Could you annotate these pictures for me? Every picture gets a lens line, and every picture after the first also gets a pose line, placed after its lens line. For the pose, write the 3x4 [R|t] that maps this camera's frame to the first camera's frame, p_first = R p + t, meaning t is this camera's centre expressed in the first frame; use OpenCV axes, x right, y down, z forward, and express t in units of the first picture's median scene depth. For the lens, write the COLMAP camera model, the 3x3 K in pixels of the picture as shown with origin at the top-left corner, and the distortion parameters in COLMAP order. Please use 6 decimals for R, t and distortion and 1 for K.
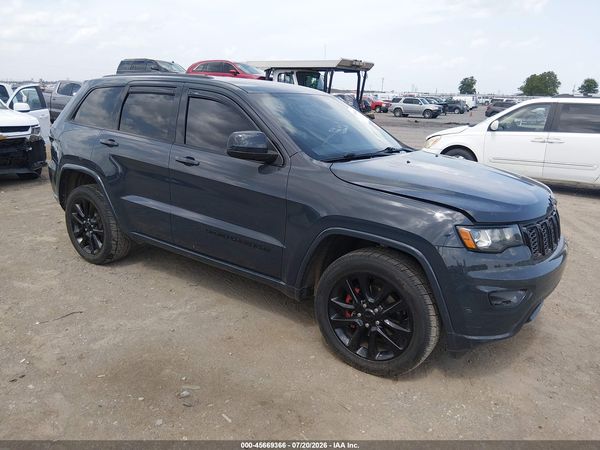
lens RADIAL K [[456.2, 0, 299.3], [0, 456.2, 225.9], [0, 0, 1]] dist [0.054988, -0.094181]
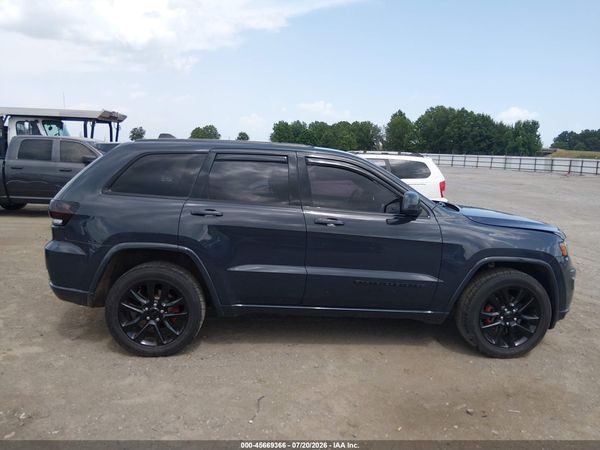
lens RADIAL K [[456.2, 0, 299.1], [0, 456.2, 223.2], [0, 0, 1]] dist [0.054988, -0.094181]
pose [[0.773739, -0.095306, 0.626295, -0.210453], [0.160957, 0.985752, -0.048844, -0.021260], [-0.612716, 0.138599, 0.778055, 0.043791]]
